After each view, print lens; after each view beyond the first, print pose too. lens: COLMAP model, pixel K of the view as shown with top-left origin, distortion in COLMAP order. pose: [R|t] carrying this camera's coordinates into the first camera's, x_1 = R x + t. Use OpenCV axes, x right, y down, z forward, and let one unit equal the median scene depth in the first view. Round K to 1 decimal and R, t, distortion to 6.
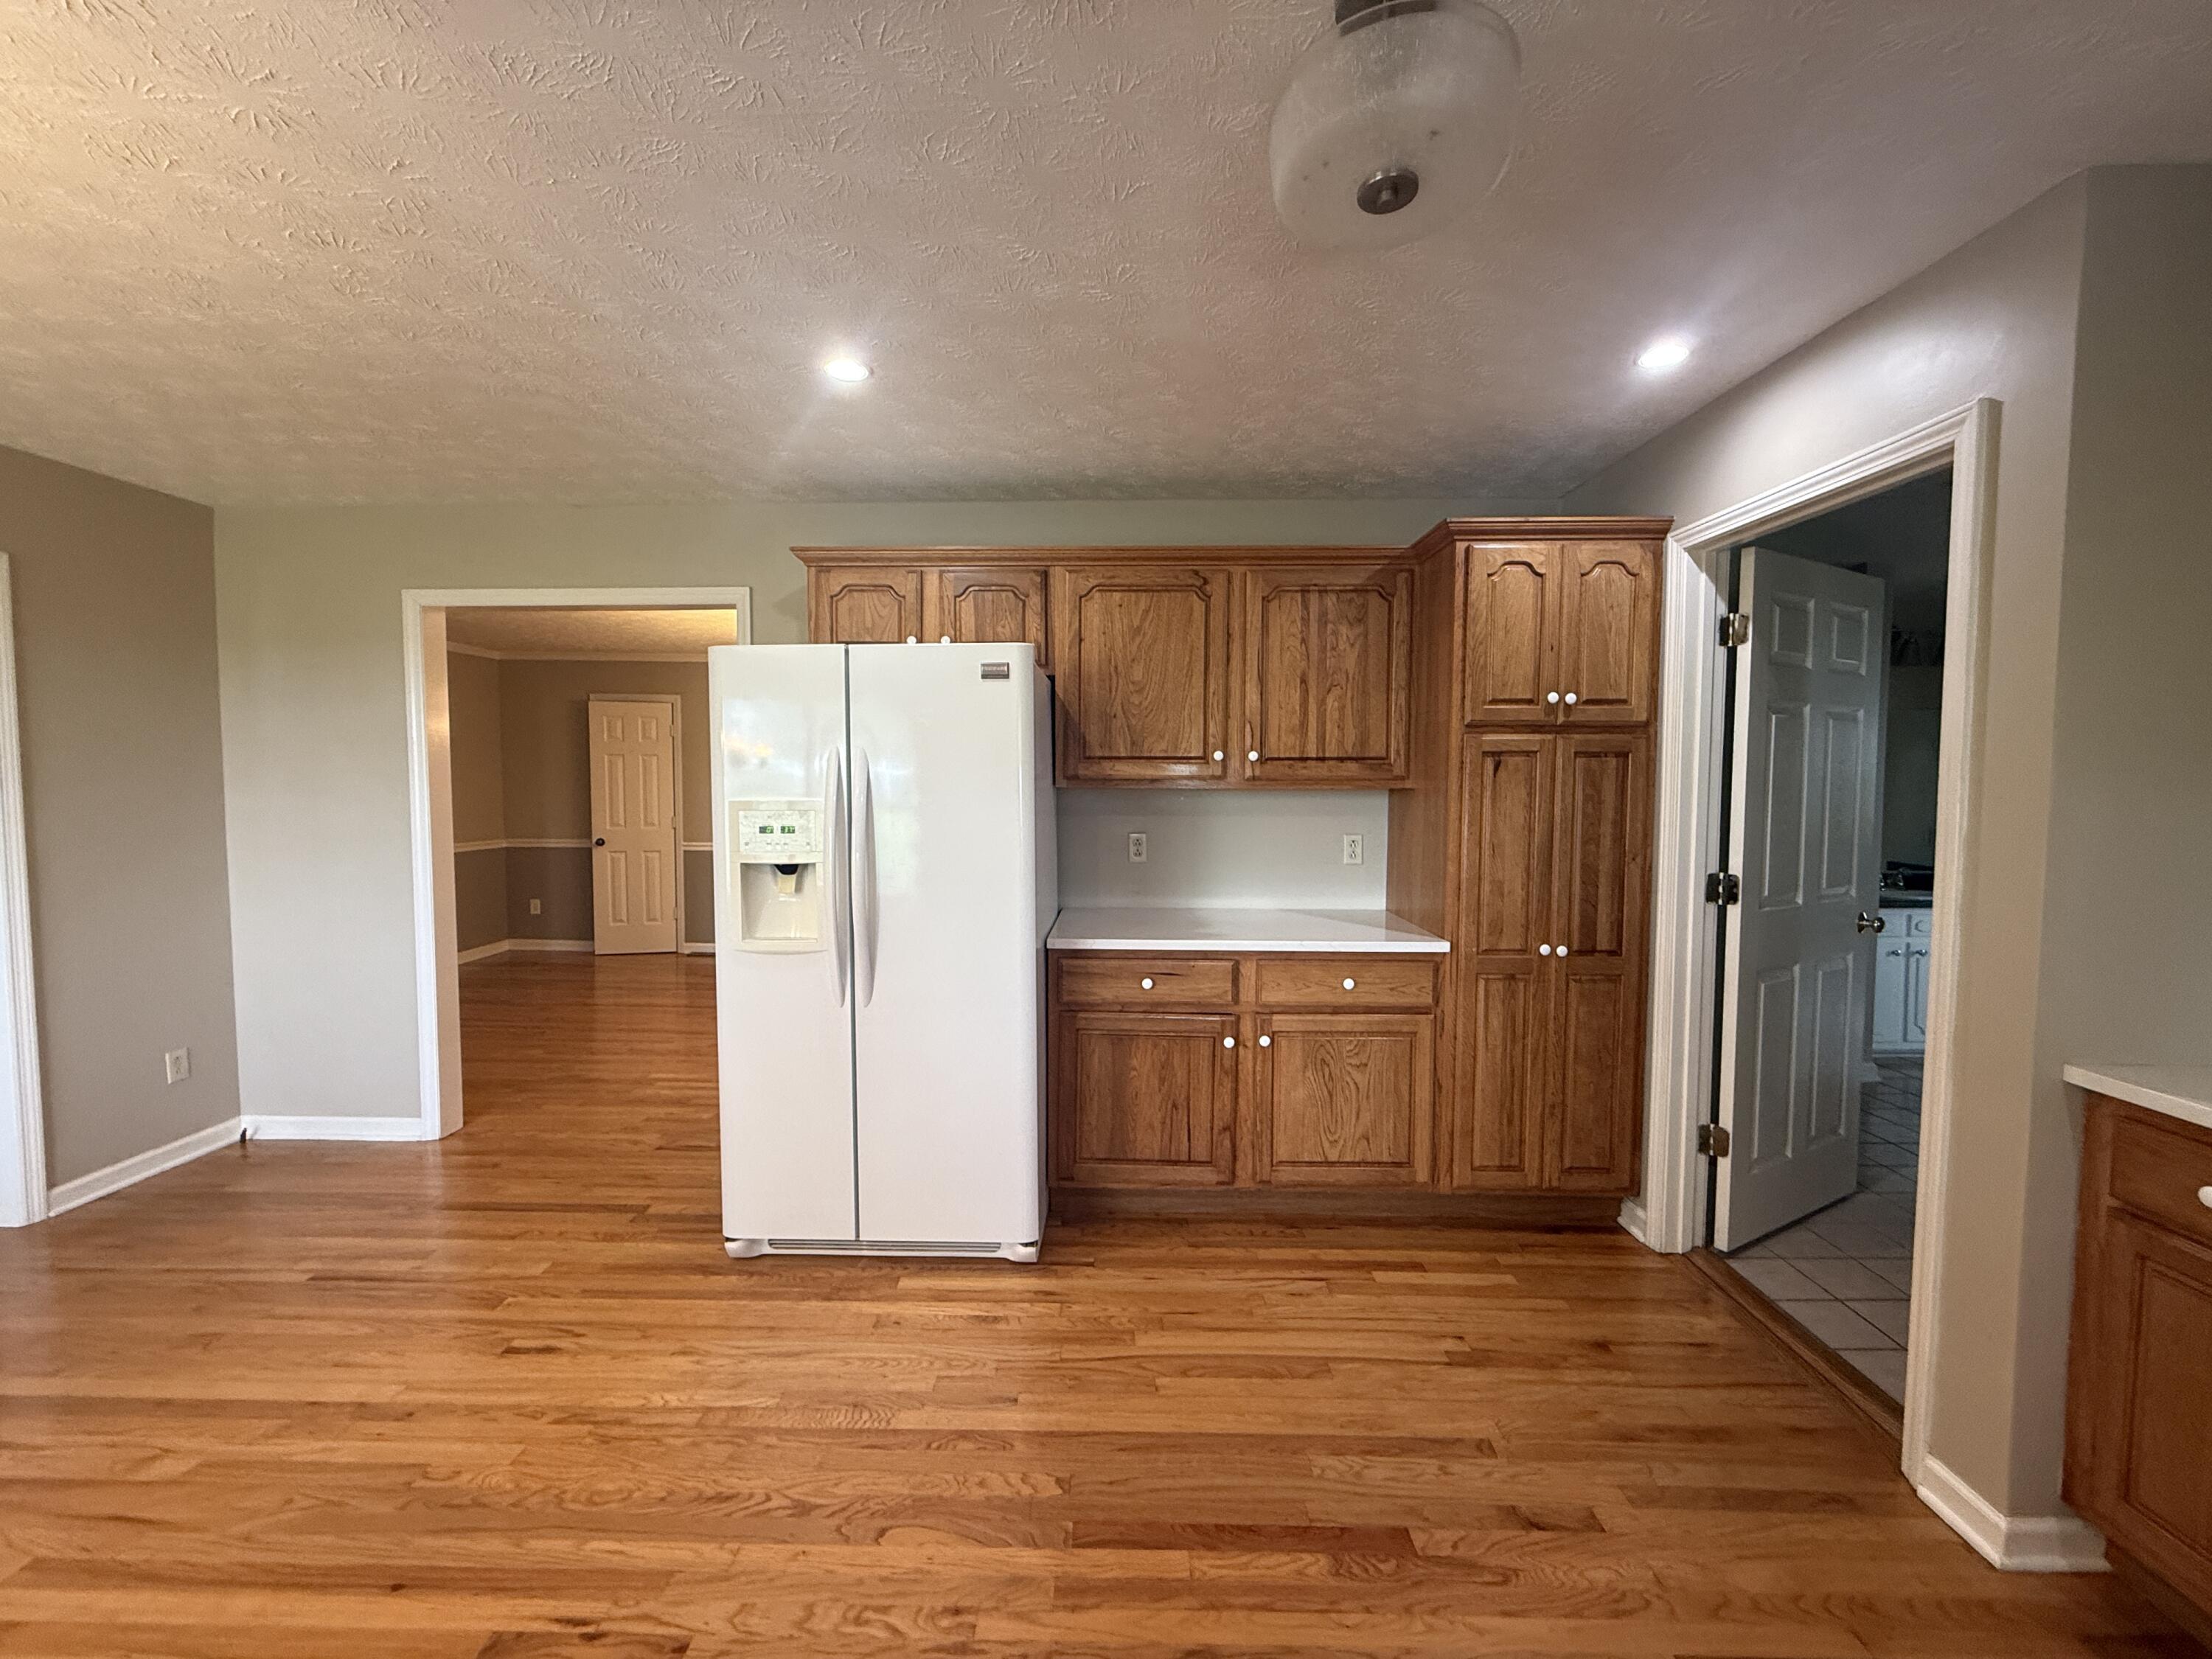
lens RADIAL K [[876.4, 0, 1106.0], [0, 876.4, 829.5], [0, 0, 1]] dist [-0.002974, -0.000390]
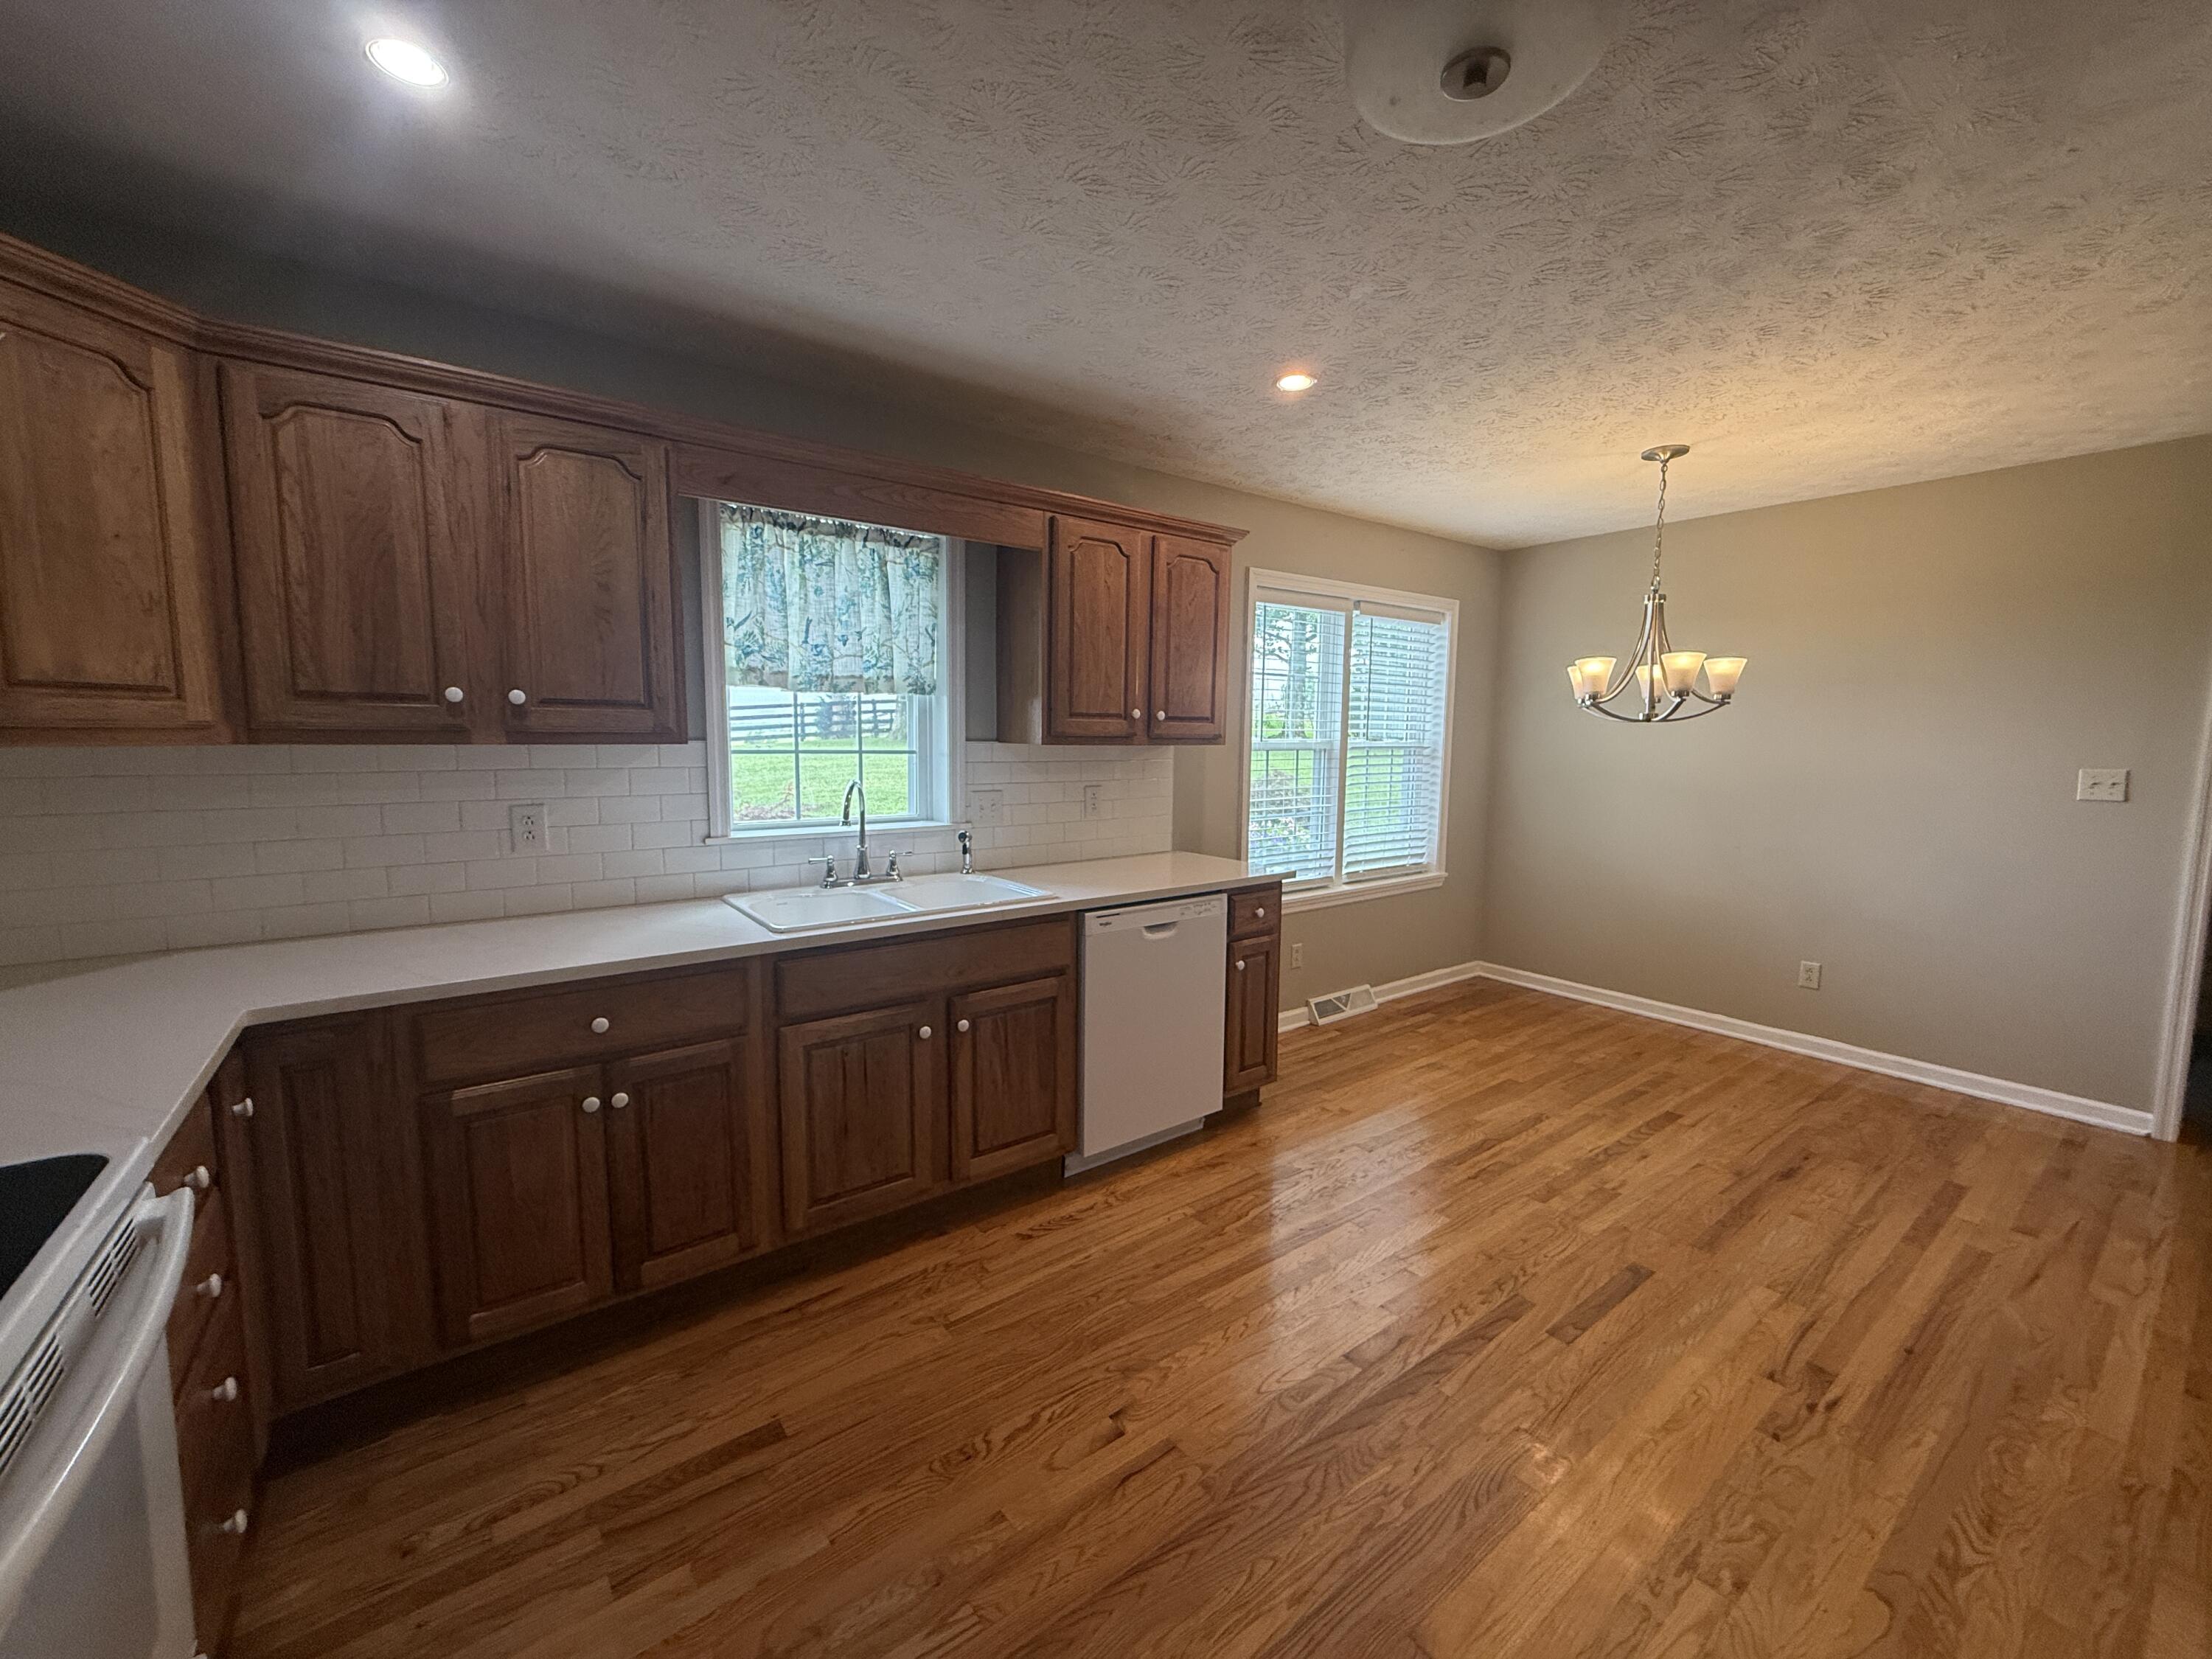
lens RADIAL K [[876.4, 0, 1106.0], [0, 876.4, 829.5], [0, 0, 1]] dist [-0.002974, -0.000390]
pose [[-0.790970, 0.057226, -0.609173, 0.728519], [-0.040933, 0.988437, 0.146002, -0.035944], [0.610484, 0.140419, -0.779482, 0.962221]]
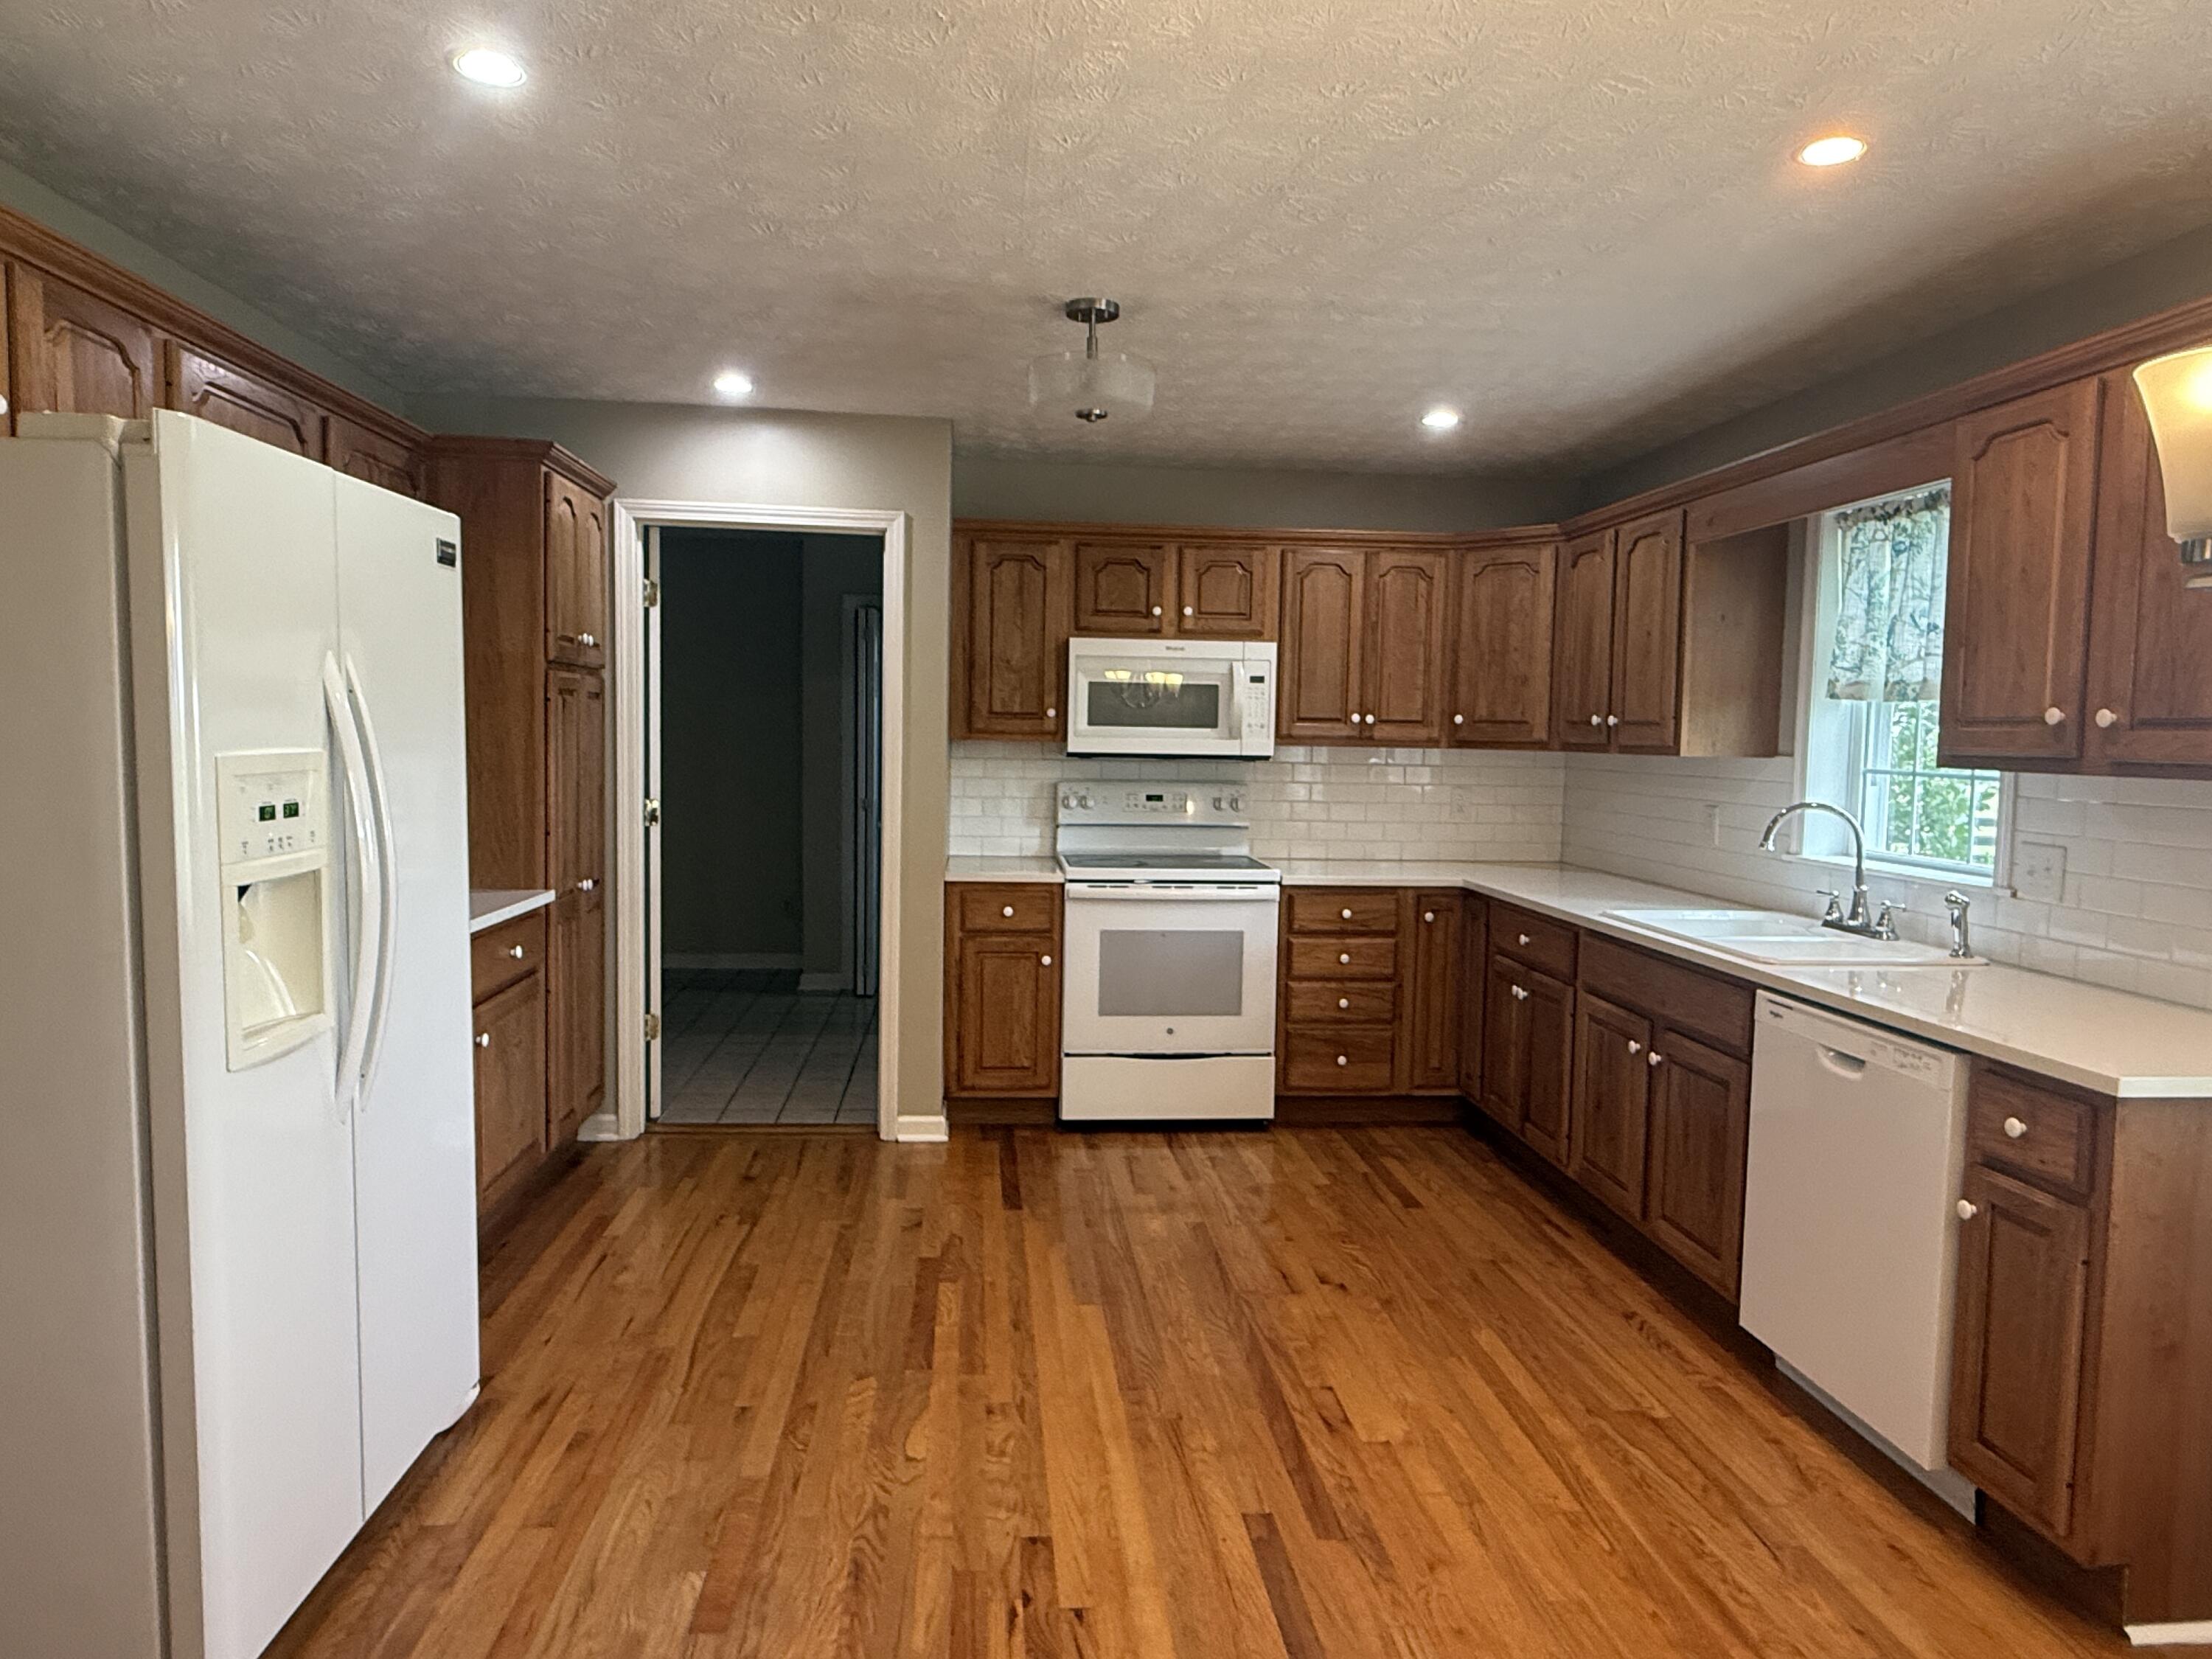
lens RADIAL K [[1332.0, 0, 1106.0], [0, 1332.0, 829.5], [0, 0, 1]] dist [-0.002011, 0.000793]
pose [[-0.110199, -0.078039, 0.990841, -1.559795], [0.037218, 0.995890, 0.082576, -0.046103], [-0.993212, 0.045976, -0.106842, 0.797232]]
